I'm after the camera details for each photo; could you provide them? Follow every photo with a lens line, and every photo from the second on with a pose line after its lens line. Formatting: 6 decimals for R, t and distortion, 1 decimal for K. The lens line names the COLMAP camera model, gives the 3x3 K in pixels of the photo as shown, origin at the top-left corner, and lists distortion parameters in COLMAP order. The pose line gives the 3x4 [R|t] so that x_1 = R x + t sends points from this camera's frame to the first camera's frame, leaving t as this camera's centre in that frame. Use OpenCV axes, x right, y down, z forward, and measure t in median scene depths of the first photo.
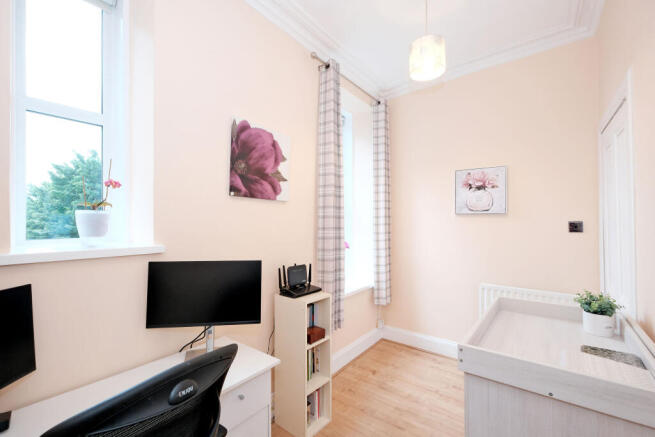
lens RADIAL K [[285.4, 0, 327.2], [0, 285.4, 218.6], [0, 0, 1]] dist [-0.005079, 0.000481]
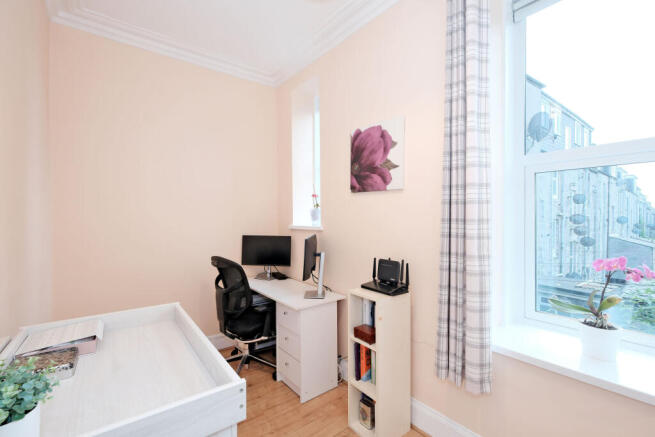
lens RADIAL K [[285.4, 0, 326.6], [0, 285.4, 220.1], [0, 0, 1]] dist [-0.005079, 0.000481]
pose [[-0.250616, 0.006146, -0.968067, 0.861515], [0.008859, 0.999953, 0.004055, 0.034358], [0.968046, -0.007560, -0.250659, 1.095978]]
